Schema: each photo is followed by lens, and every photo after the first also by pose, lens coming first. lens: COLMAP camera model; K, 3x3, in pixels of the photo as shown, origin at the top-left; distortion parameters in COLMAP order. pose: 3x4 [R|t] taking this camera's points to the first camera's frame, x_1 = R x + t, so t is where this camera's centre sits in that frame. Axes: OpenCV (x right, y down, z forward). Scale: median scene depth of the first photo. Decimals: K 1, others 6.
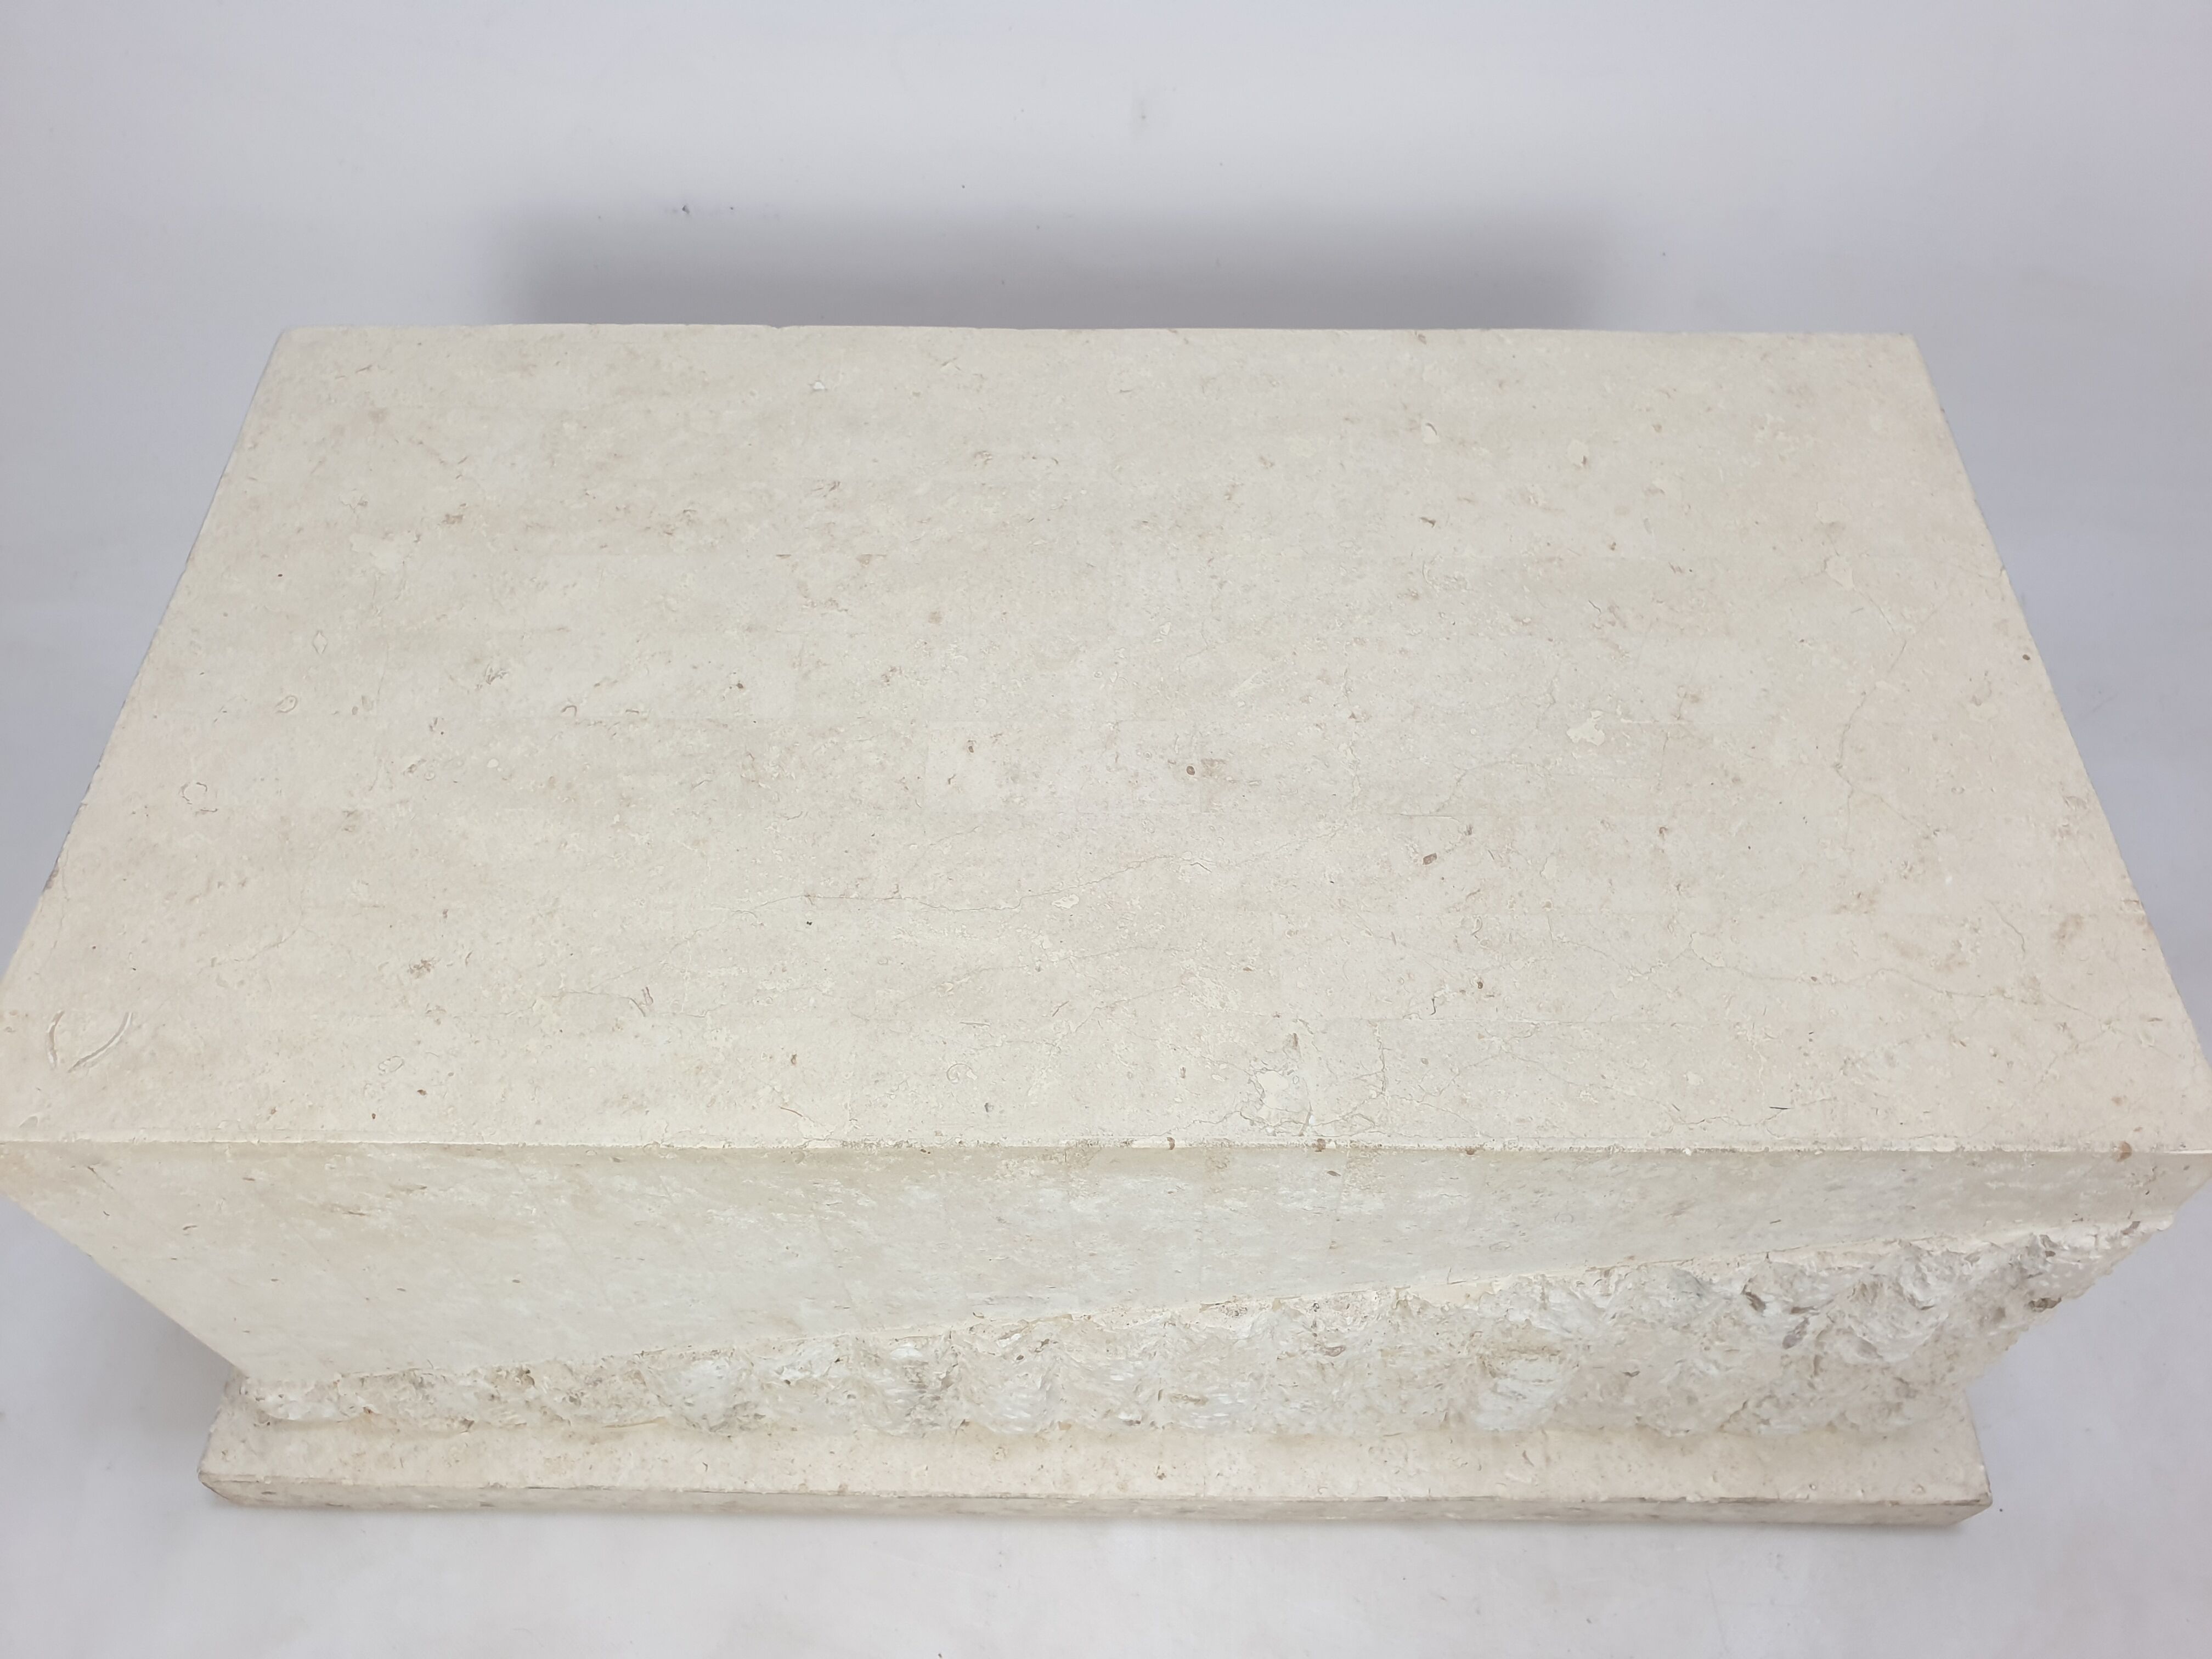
lens RADIAL K [[1712.6, 0, 1106.2], [0, 1712.6, 813.2], [0, 0, 1]] dist [0.078560, -0.225362]
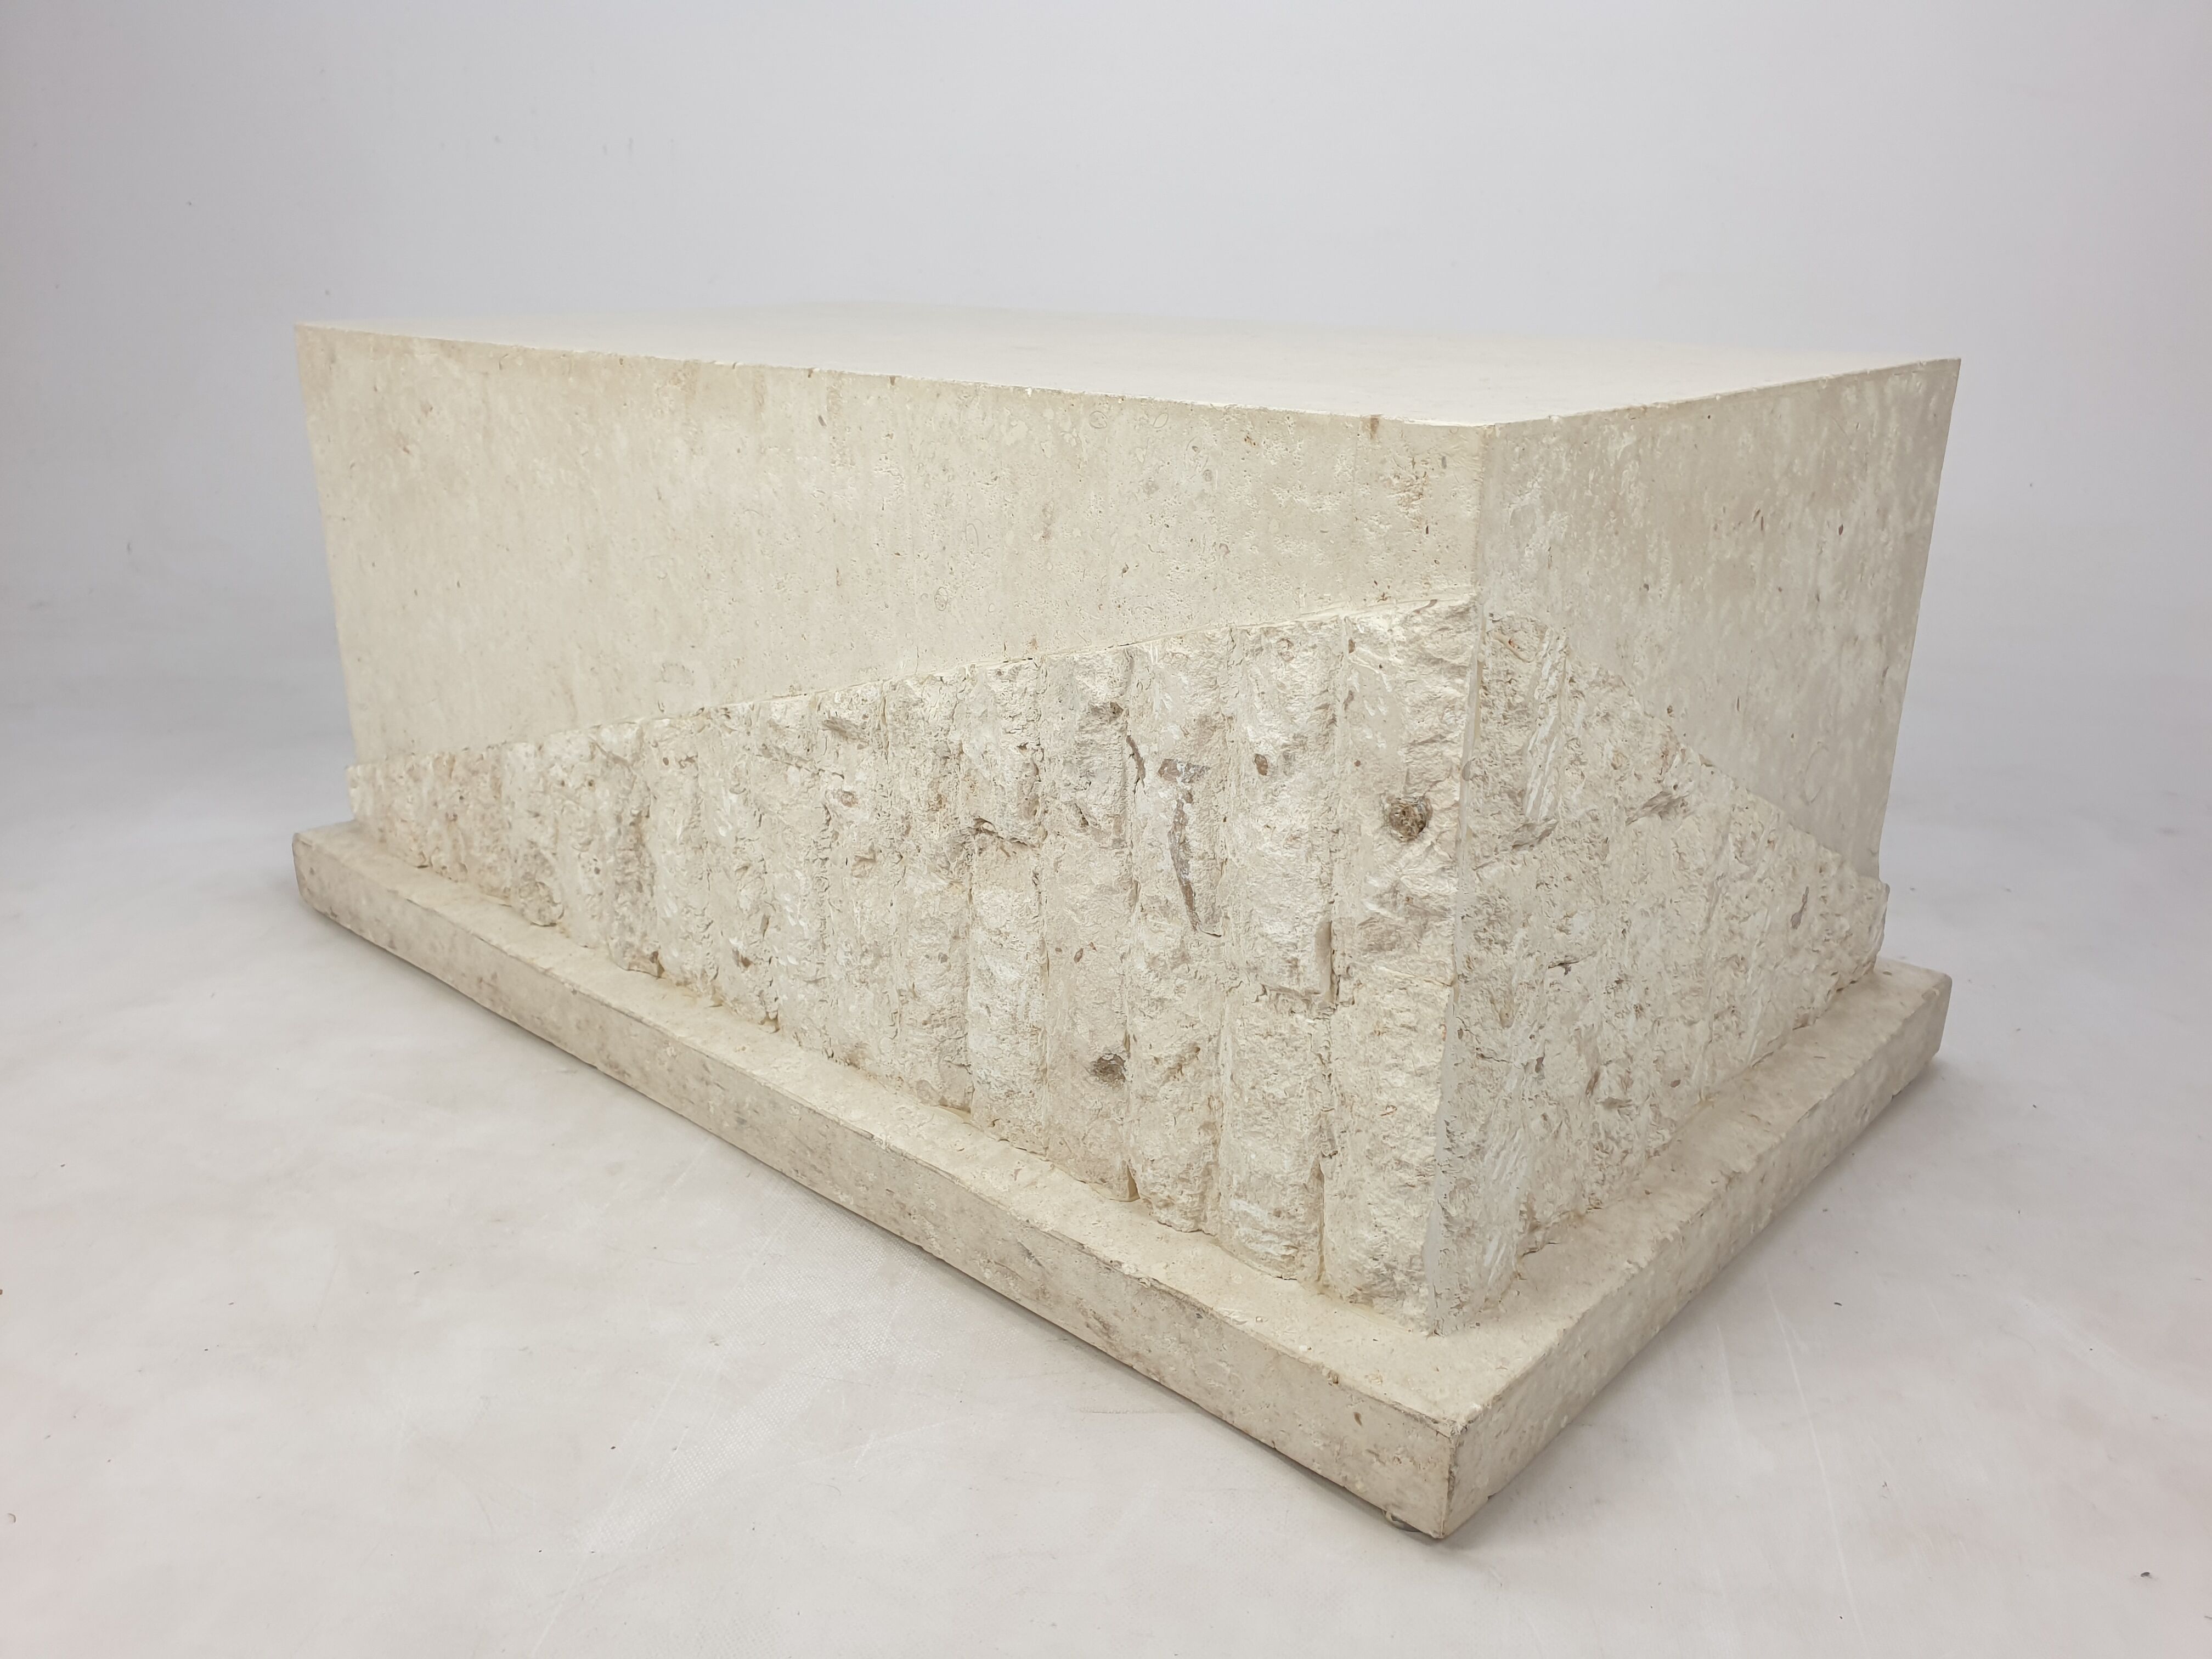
lens RADIAL K [[1704.7, 0, 1119.3], [0, 1704.7, 823.5], [0, 0, 1]] dist [0.186903, -0.576991]
pose [[0.751121, 0.218337, -0.623014, 0.893379], [-0.541706, 0.743236, -0.392625, 0.635282], [0.377322, 0.632399, 0.676535, 0.380249]]
